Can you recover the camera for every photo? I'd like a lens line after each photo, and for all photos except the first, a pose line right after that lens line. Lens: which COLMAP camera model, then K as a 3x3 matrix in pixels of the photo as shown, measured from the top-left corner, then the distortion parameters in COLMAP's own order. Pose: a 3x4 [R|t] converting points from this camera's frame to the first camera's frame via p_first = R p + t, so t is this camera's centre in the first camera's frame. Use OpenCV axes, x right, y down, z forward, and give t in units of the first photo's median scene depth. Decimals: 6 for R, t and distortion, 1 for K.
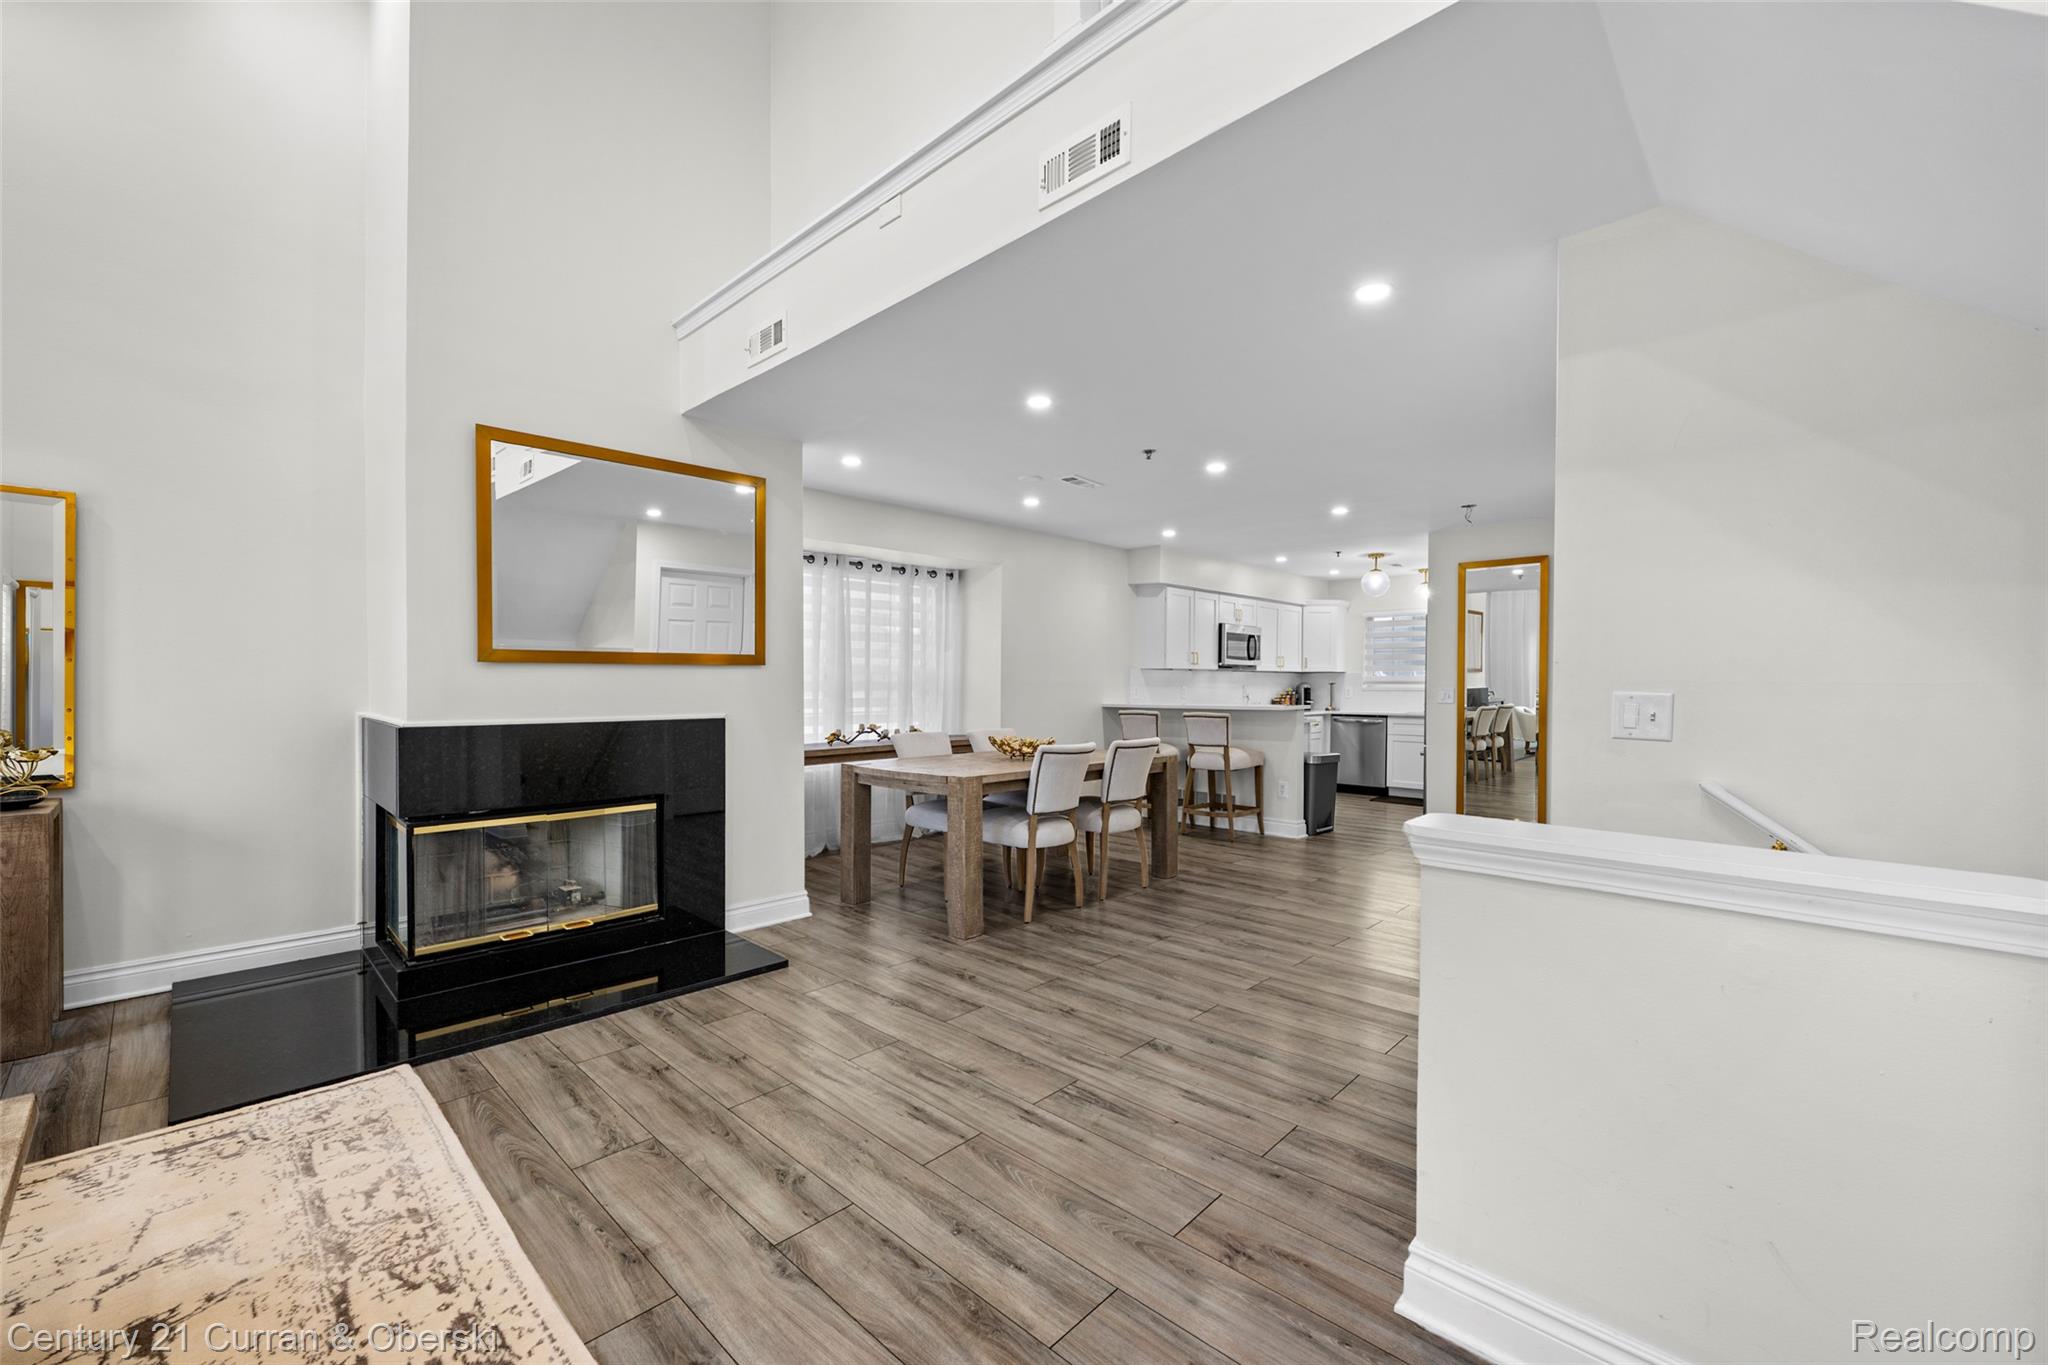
lens RADIAL K [[824.8, 0, 1012.0], [0, 824.8, 694.1], [0, 0, 1]] dist [-0.001428, 0.000143]
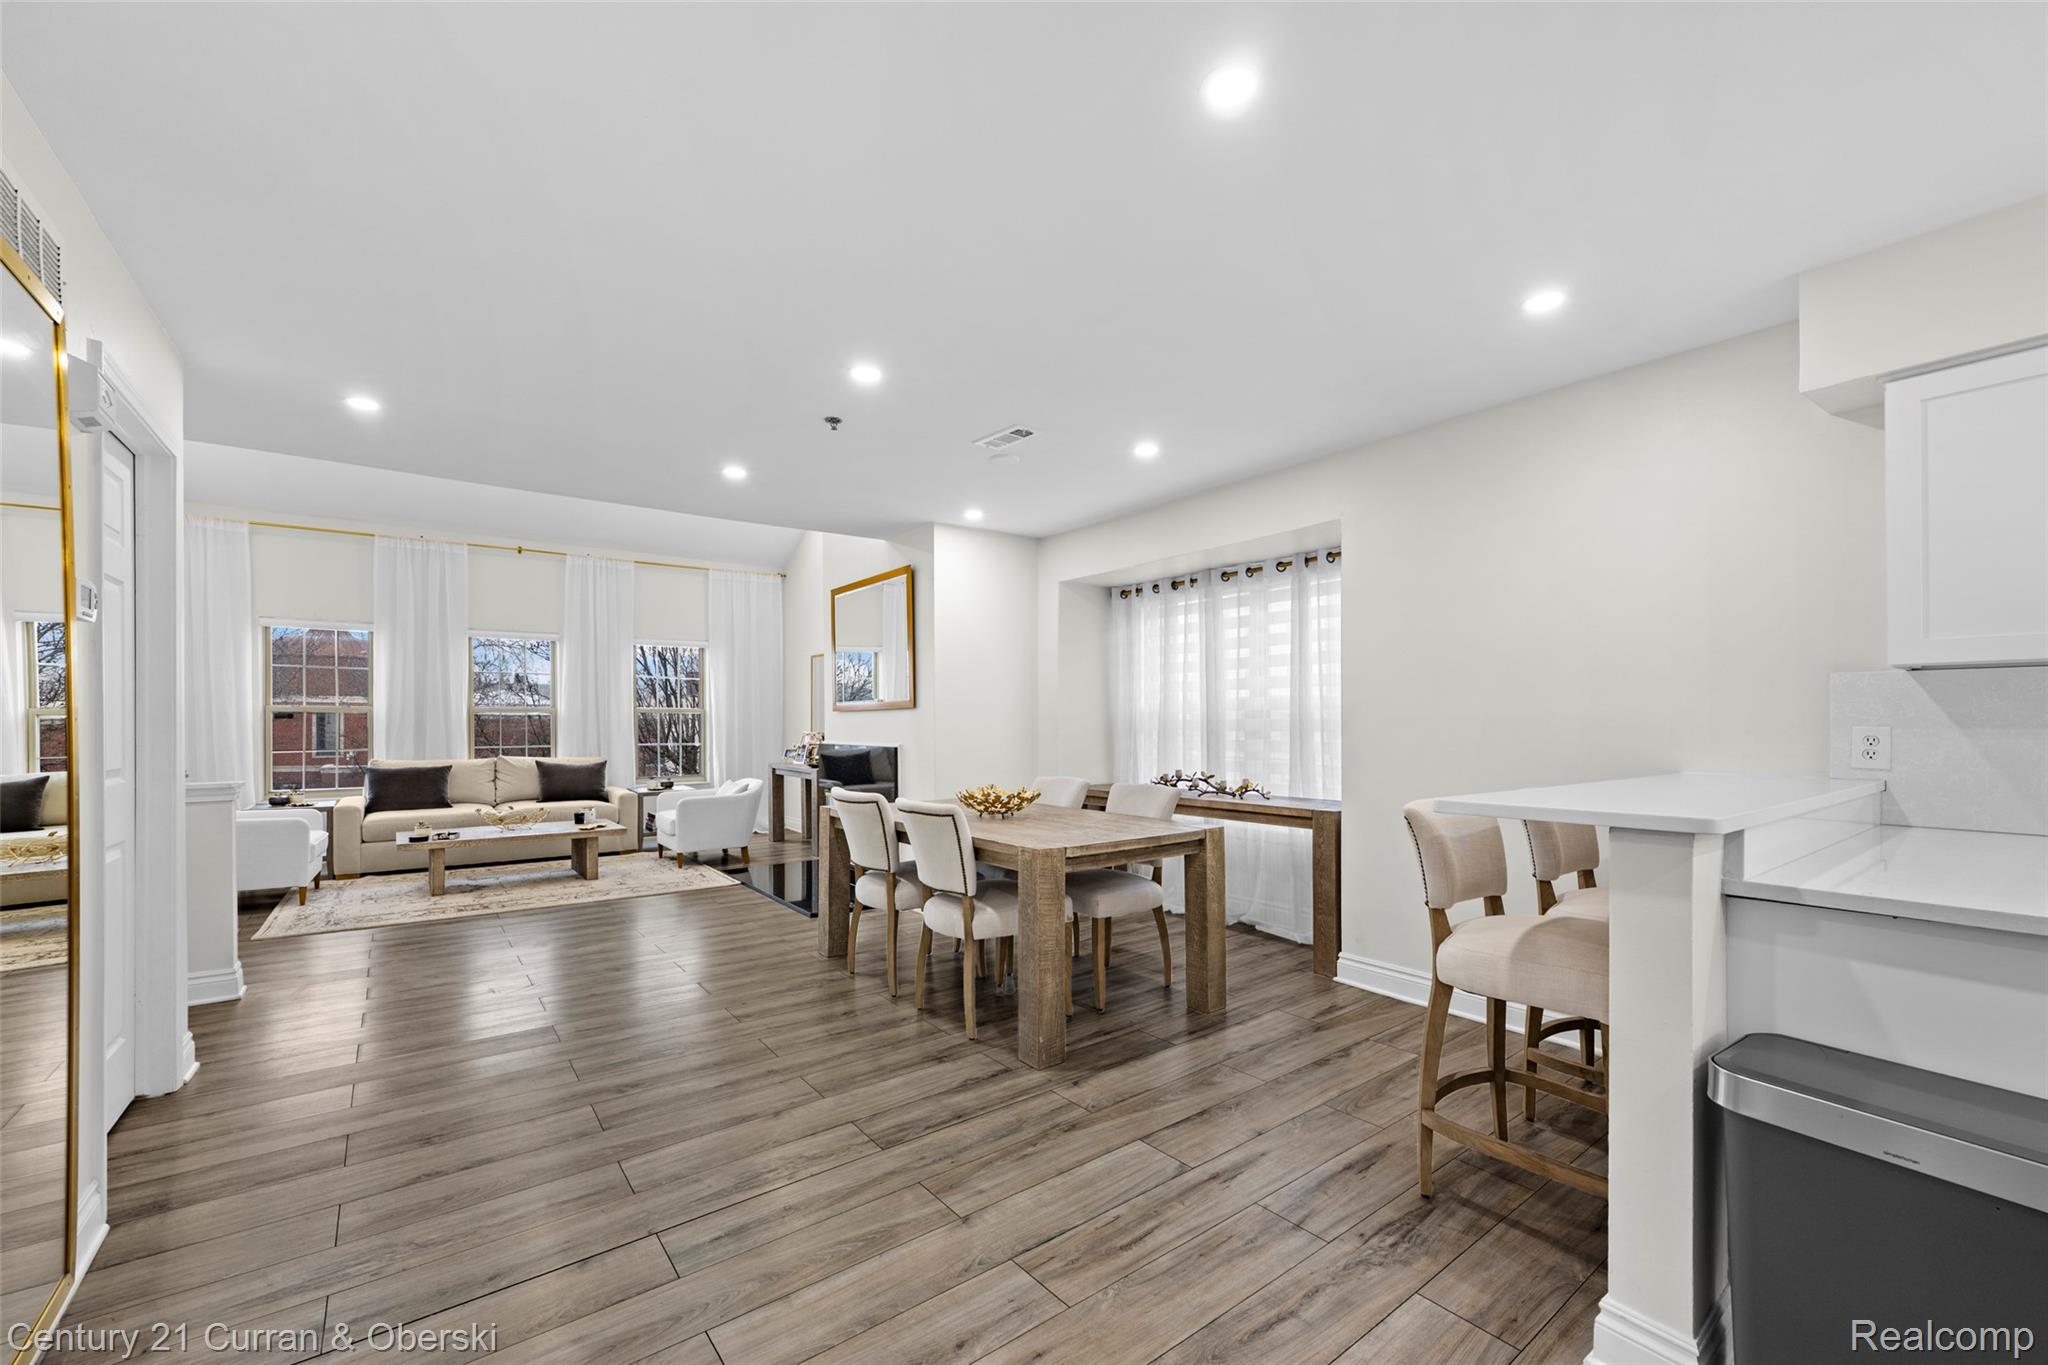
lens RADIAL K [[824.8, 0, 1022.5], [0, 824.8, 720.6], [0, 0, 1]] dist [-0.001428, 0.000143]
pose [[-0.147602, -0.002045, -0.989045, 0.866030], [-0.010685, 0.999943, -0.000473, -0.015216], [0.988989, 0.010498, -0.147615, 1.235980]]
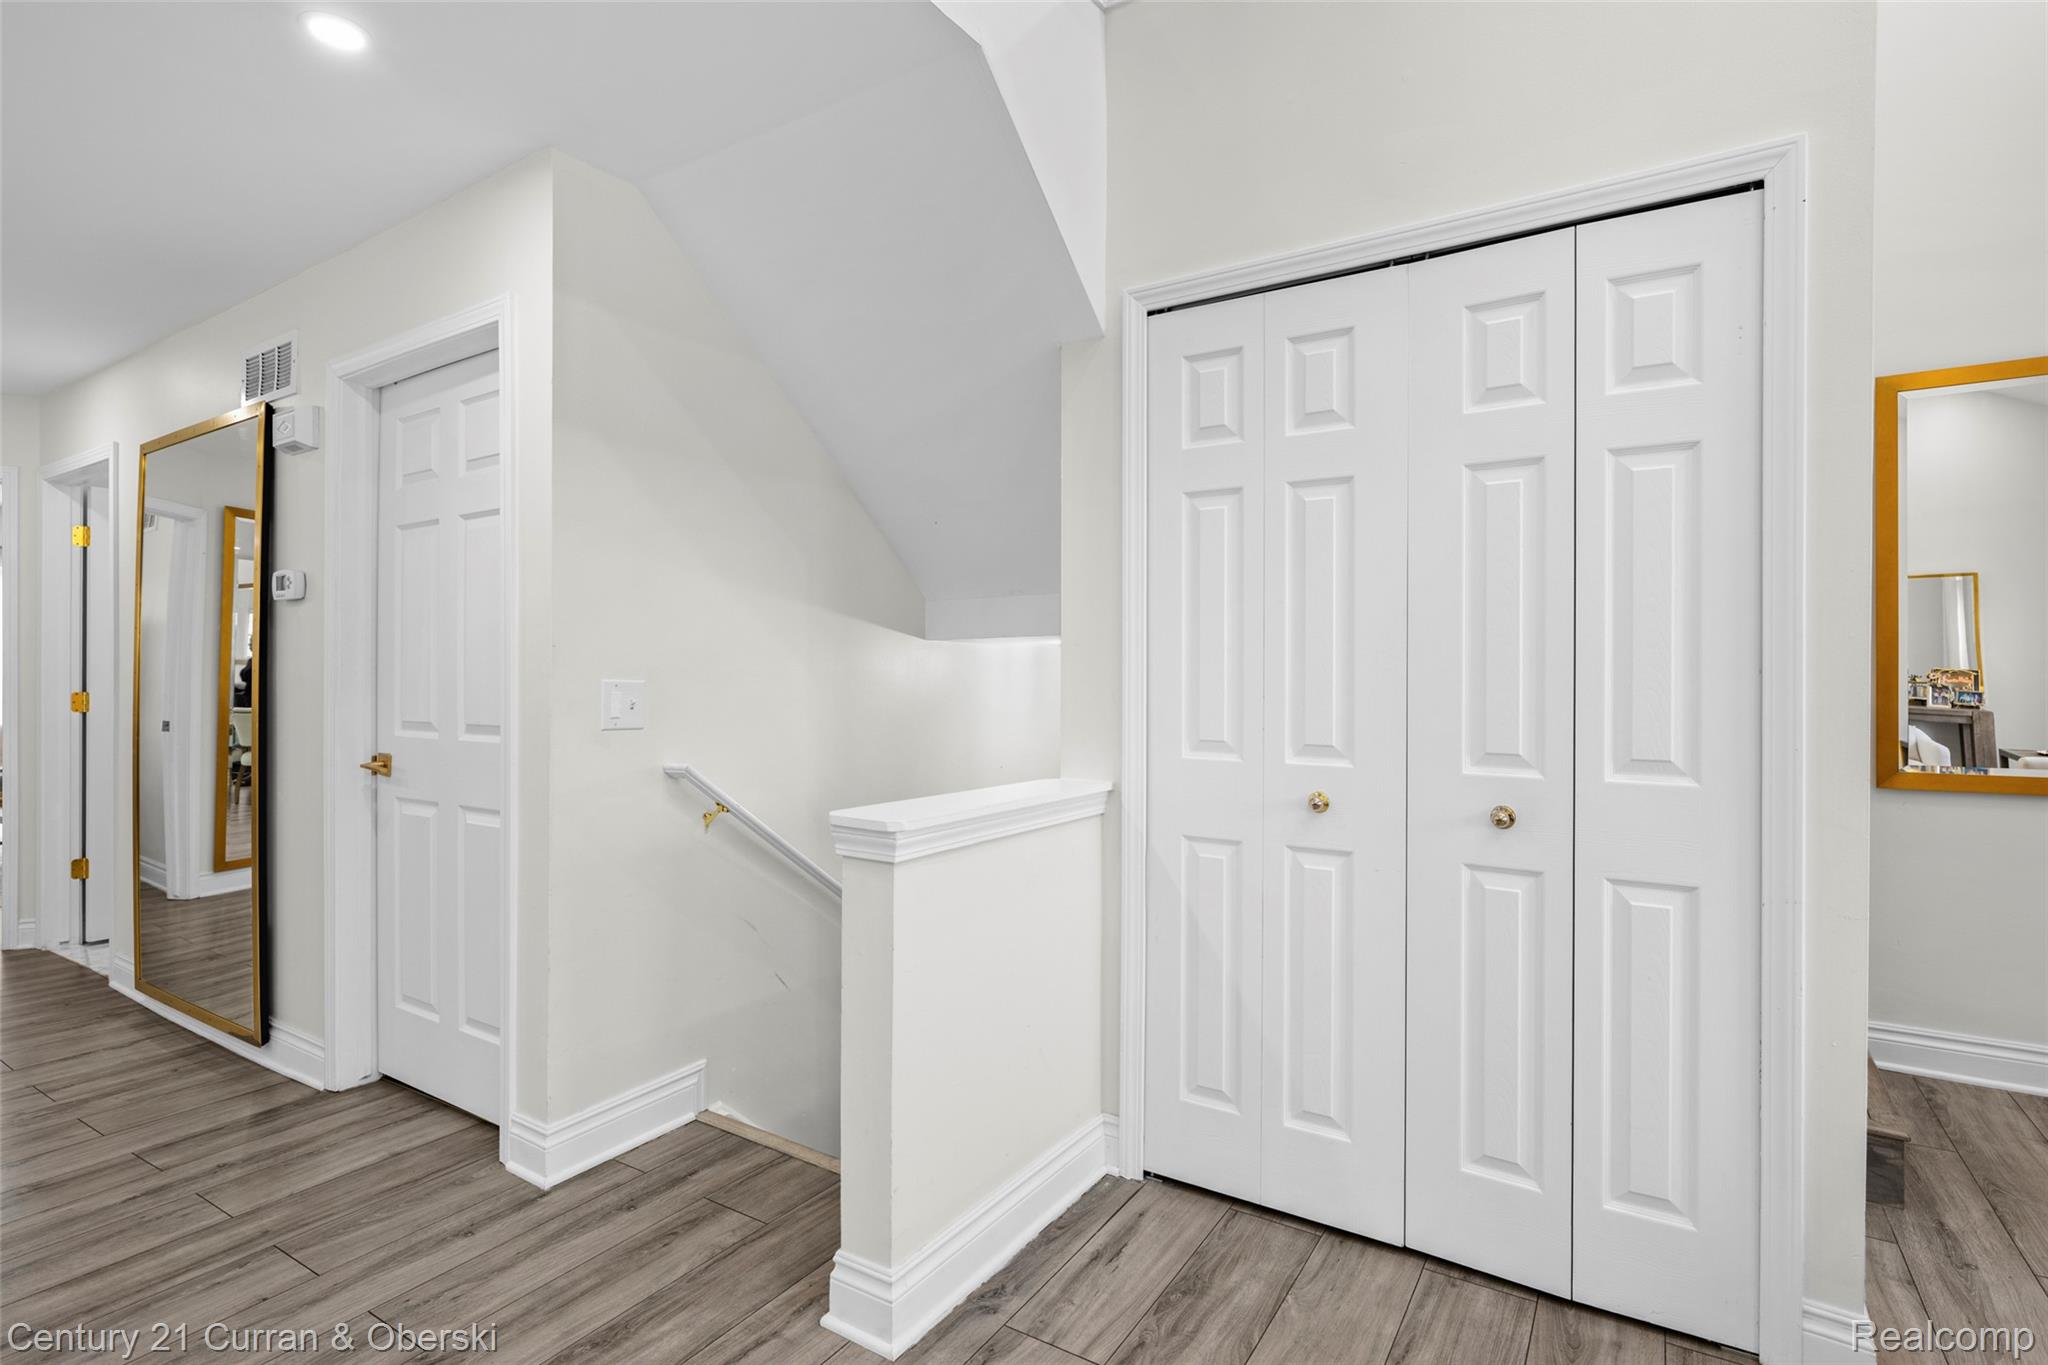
lens RADIAL K [[1004.7, 0, 1020.0], [0, 1004.7, 674.5], [0, 0, 1]] dist [-0.003794, 0.000252]
pose [[-0.202198, -0.001629, 0.979343, -0.225721], [0.012851, 0.999908, 0.004316, -0.004219], [-0.979260, 0.013458, -0.202159, 0.376924]]
